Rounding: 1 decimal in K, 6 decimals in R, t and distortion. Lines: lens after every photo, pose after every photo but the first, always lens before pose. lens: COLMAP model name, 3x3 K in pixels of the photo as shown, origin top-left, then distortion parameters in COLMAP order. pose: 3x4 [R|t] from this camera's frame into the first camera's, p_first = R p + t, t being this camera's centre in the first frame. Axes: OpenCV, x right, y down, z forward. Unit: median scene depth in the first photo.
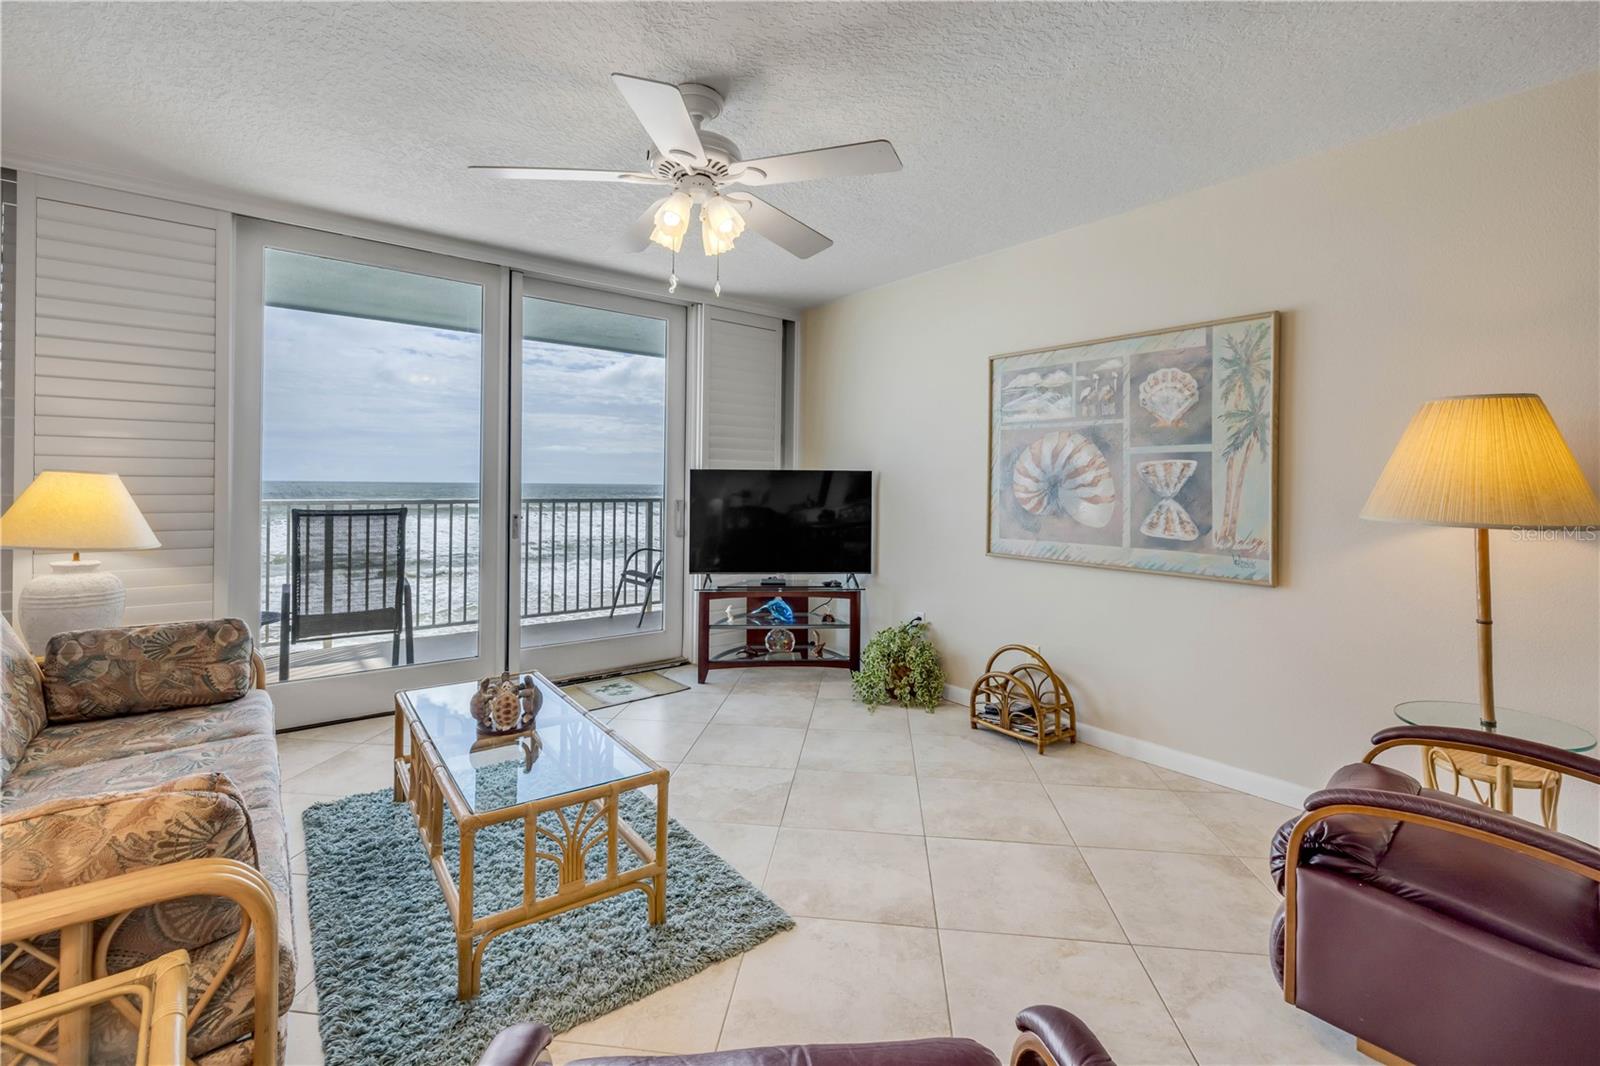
lens RADIAL K [[681.7, 0, 779.6], [0, 681.7, 484.5], [0, 0, 1]] dist [-0.000550, -0.000035]
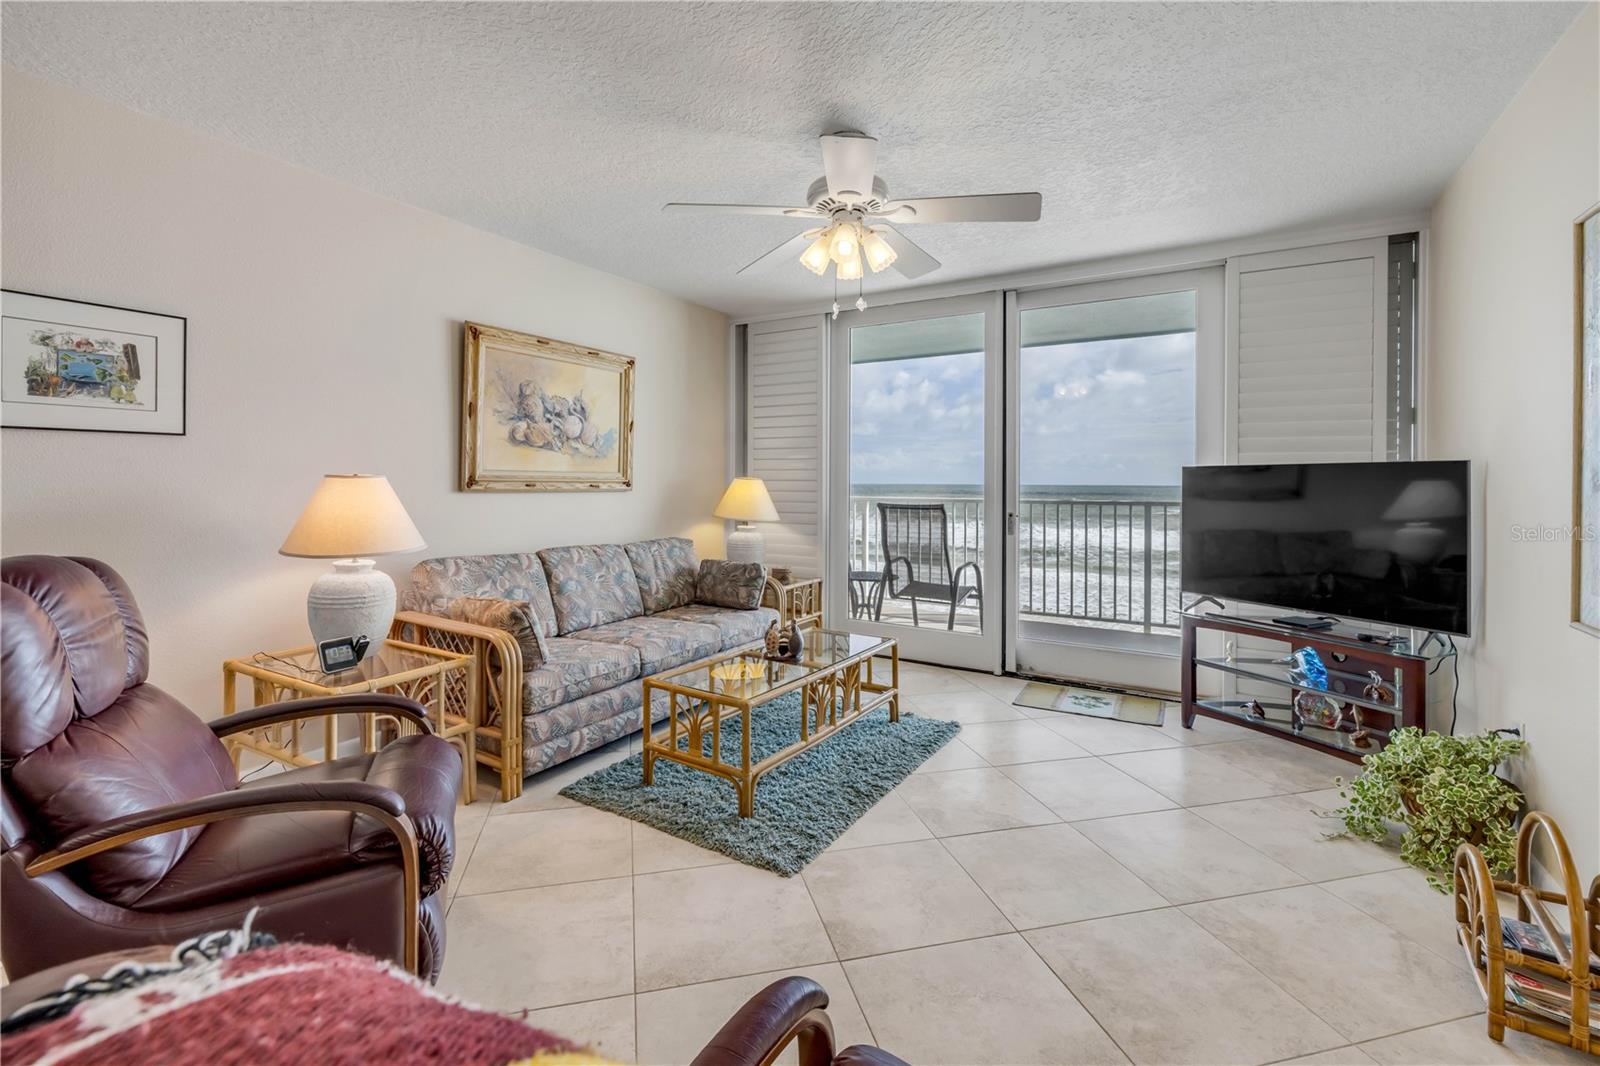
lens RADIAL K [[681.7, 0, 804.0], [0, 681.7, 482.8], [0, 0, 1]] dist [-0.000550, -0.000035]
pose [[0.376879, -0.007812, -0.926230, 0.497674], [-0.002216, 0.999954, -0.009336, 0.006423], [0.926260, 0.005571, 0.376844, 0.280850]]
